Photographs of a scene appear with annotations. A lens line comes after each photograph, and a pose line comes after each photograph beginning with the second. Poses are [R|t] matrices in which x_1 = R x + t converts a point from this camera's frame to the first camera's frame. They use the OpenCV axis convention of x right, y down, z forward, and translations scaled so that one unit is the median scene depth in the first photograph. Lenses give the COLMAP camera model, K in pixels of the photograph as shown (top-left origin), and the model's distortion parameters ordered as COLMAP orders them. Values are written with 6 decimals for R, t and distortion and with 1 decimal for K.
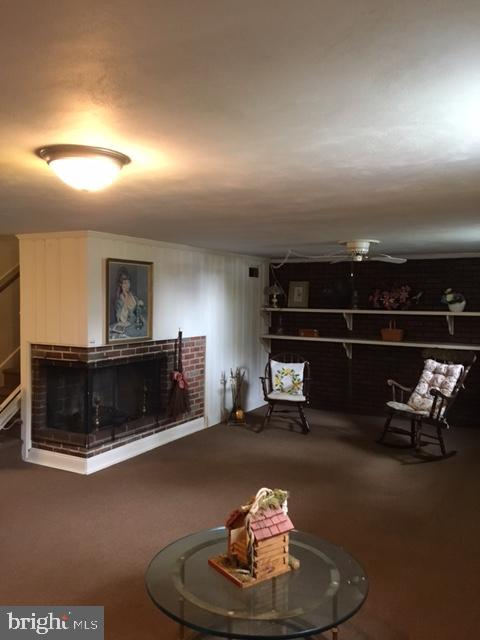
lens RADIAL K [[537.0, 0, 236.4], [0, 537.0, 318.8], [0, 0, 1]] dist [0.063748, -0.041925]
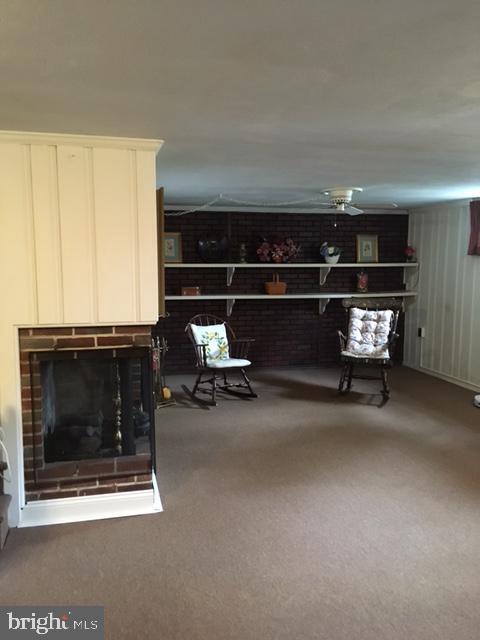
lens RADIAL K [[537.0, 0, 239.0], [0, 537.0, 320.2], [0, 0, 1]] dist [0.063748, -0.041925]
pose [[0.737880, -0.086885, 0.669316, -0.471165], [0.032971, 0.995136, 0.092832, -0.006533], [-0.674126, -0.046430, 0.737156, 0.333094]]
